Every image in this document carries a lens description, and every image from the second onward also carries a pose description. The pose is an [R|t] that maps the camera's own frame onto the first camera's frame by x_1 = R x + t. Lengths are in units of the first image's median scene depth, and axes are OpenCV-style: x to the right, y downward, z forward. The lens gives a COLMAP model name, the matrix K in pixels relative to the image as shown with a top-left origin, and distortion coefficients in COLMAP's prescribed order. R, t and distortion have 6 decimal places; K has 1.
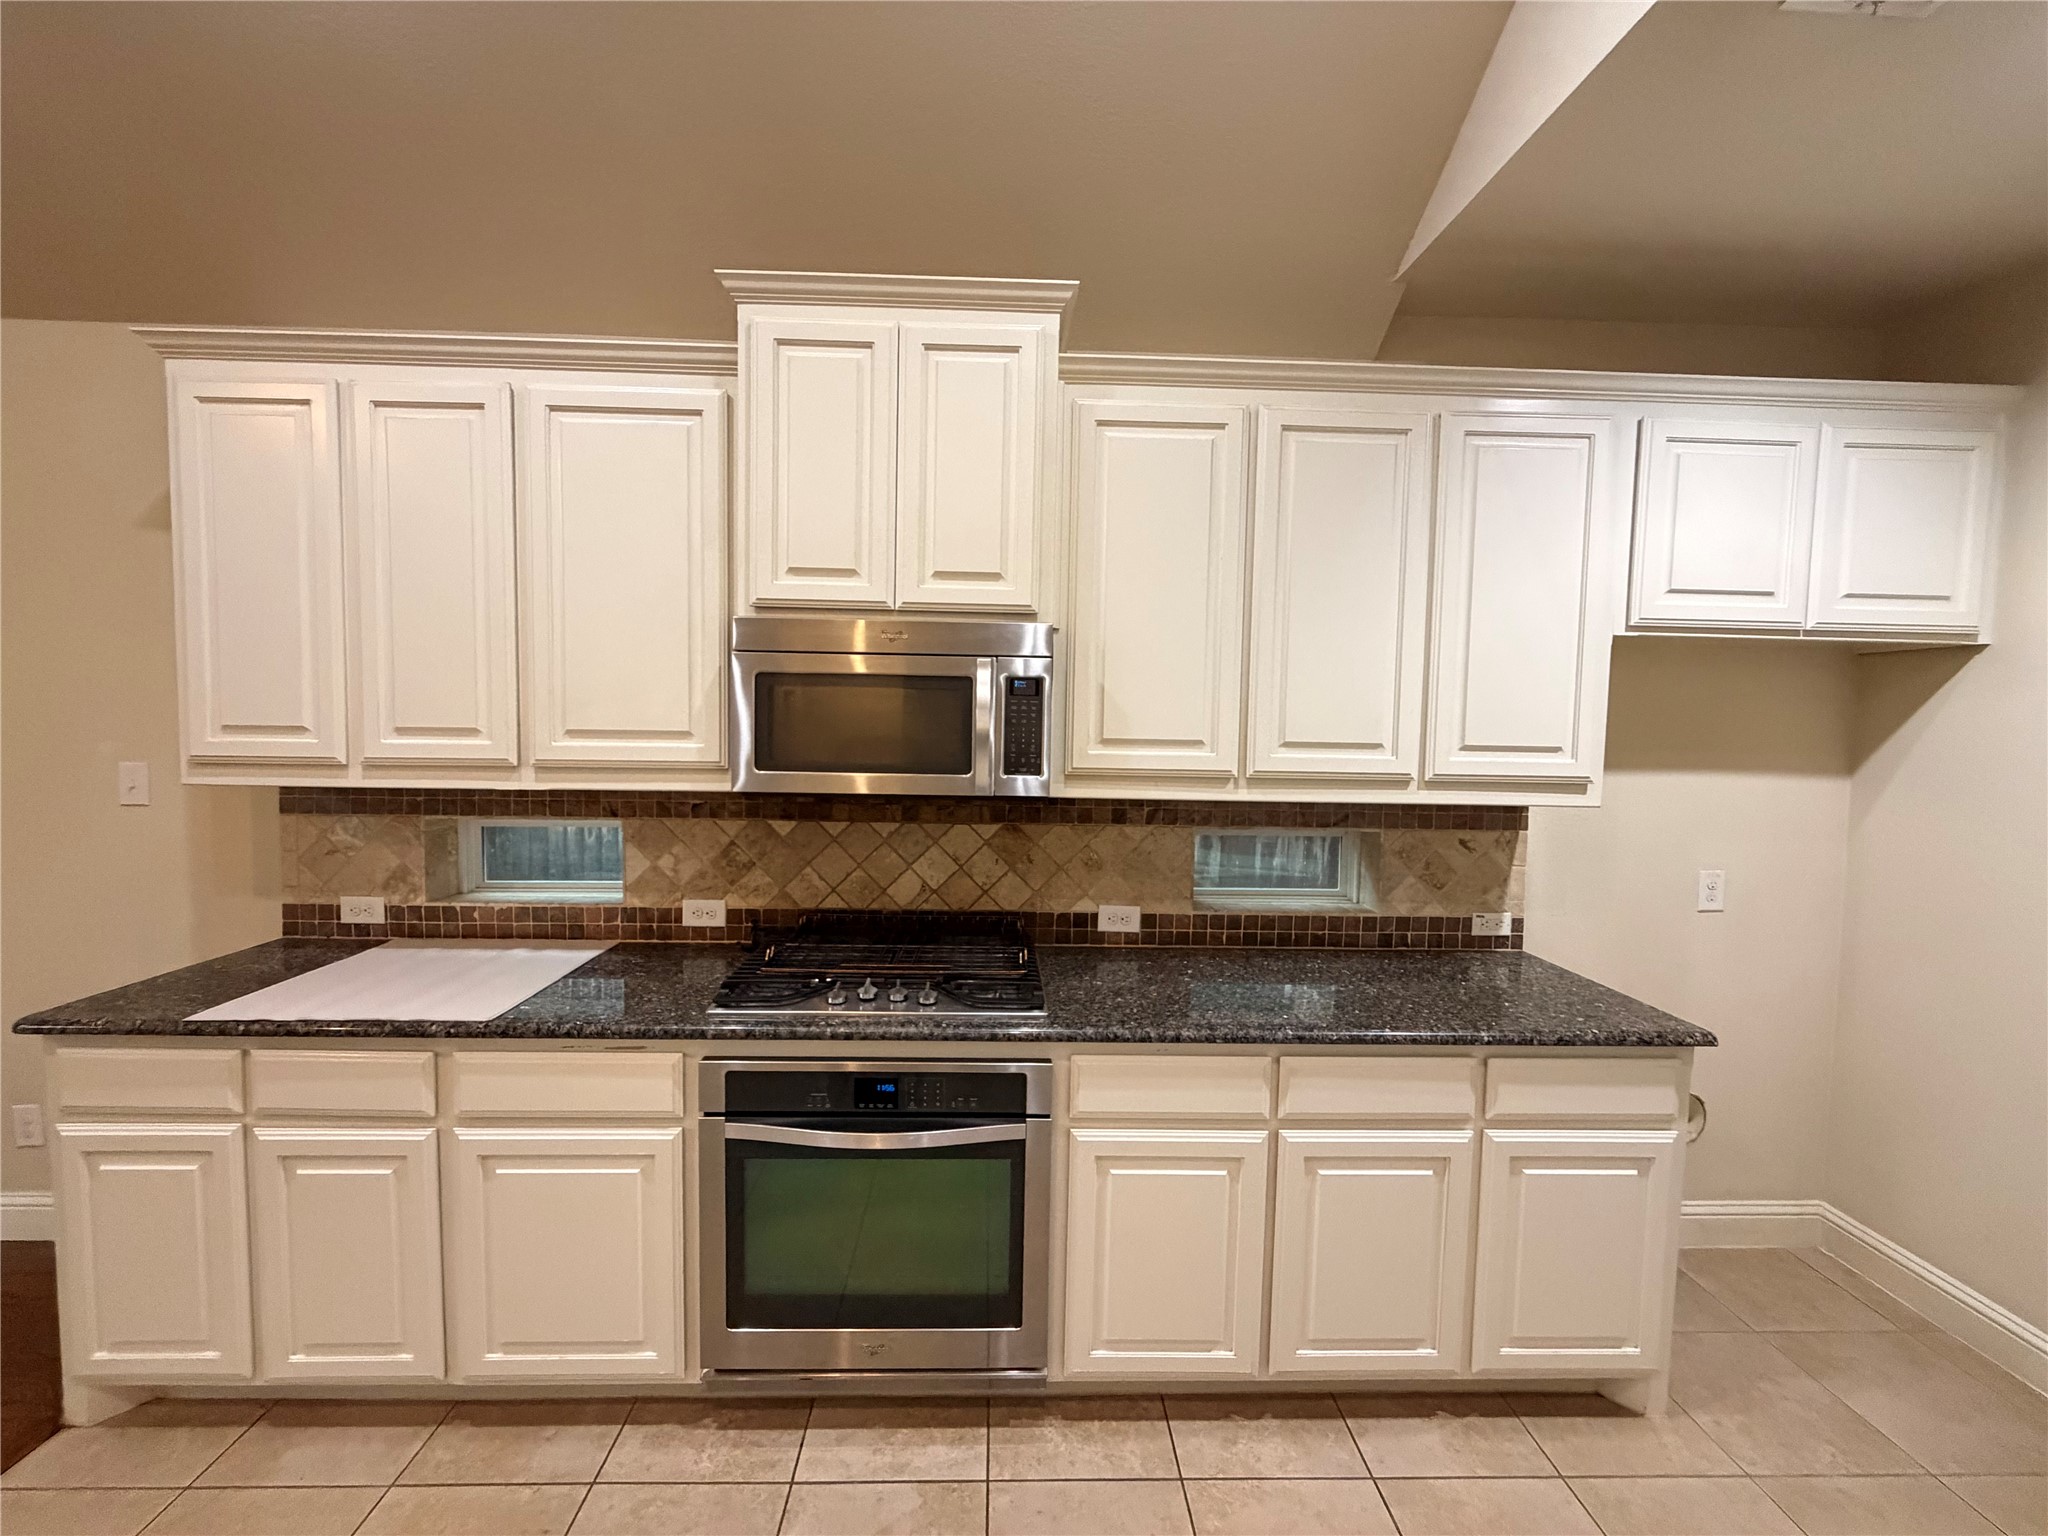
lens RADIAL K [[815.3, 0, 1017.6], [0, 815.3, 767.9], [0, 0, 1]] dist [-0.001437, 0.000417]
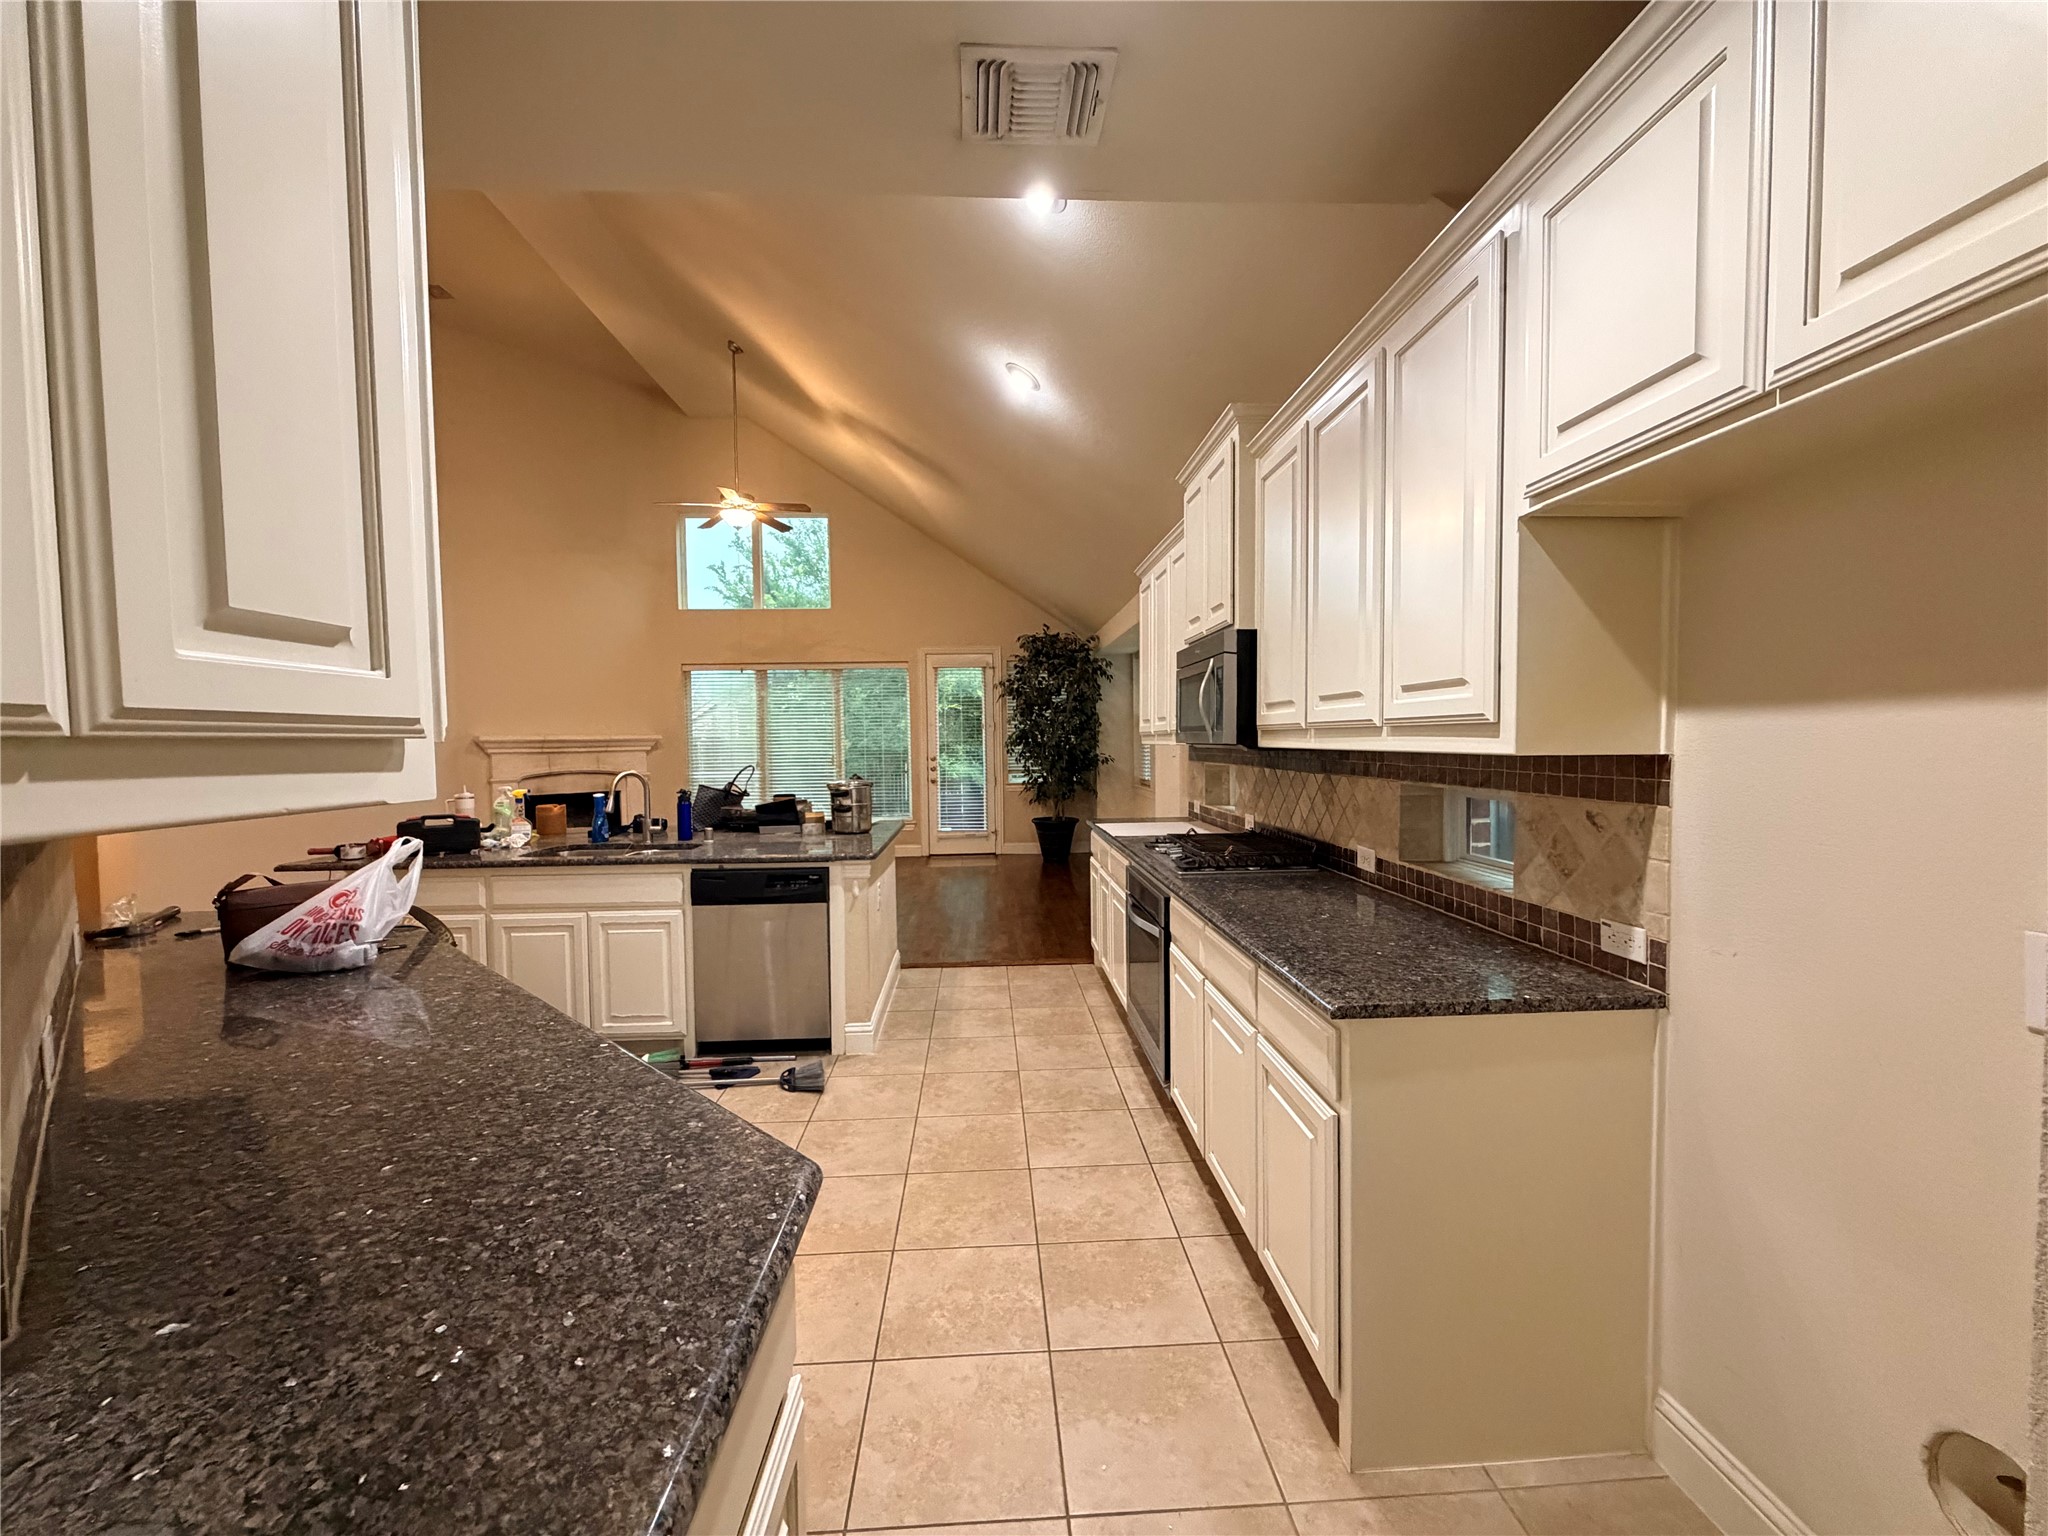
lens RADIAL K [[815.3, 0, 1017.6], [0, 815.3, 767.9], [0, 0, 1]] dist [-0.001437, 0.000417]
pose [[0.015936, 0.016570, -0.999736, 1.310665], [-0.038947, 0.999114, 0.015939, 0.058904], [0.999114, 0.038683, 0.016567, 0.498059]]
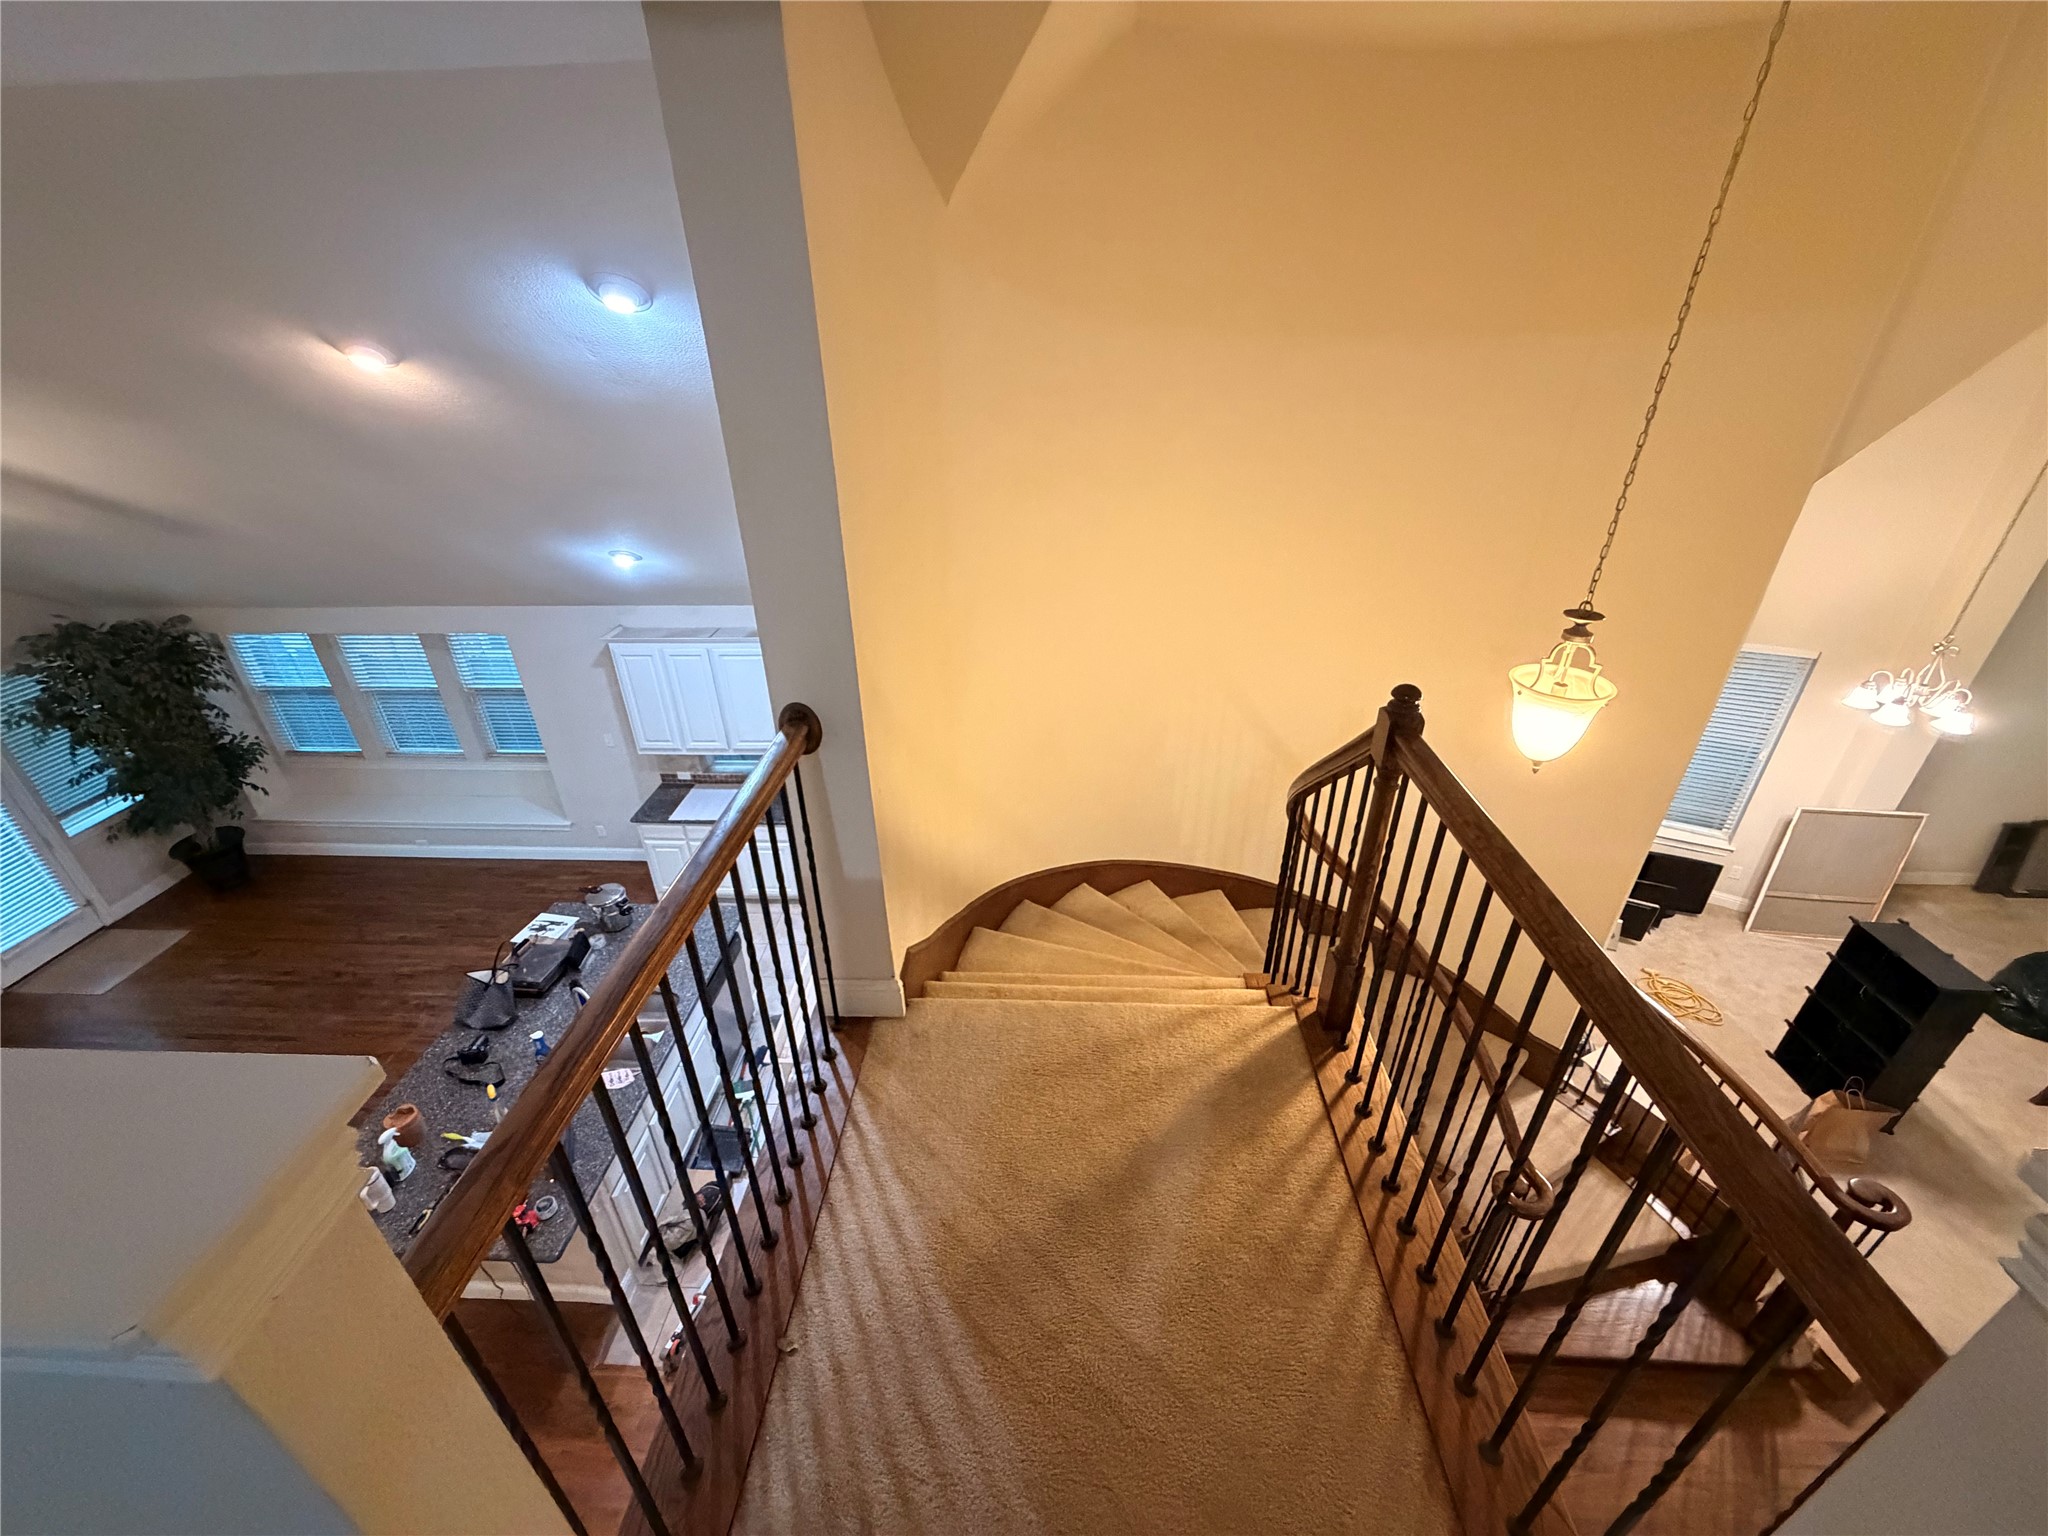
lens RADIAL K [[822.5, 0, 1023.9], [0, 822.5, 770.8], [0, 0, 1]] dist [-0.000237, -0.000044]
pose [[0.996555, 0.007371, -0.082604, 0.830366], [0.029481, 0.899499, 0.435928, -1.246300], [0.077516, -0.436861, 0.896183, -1.850437]]
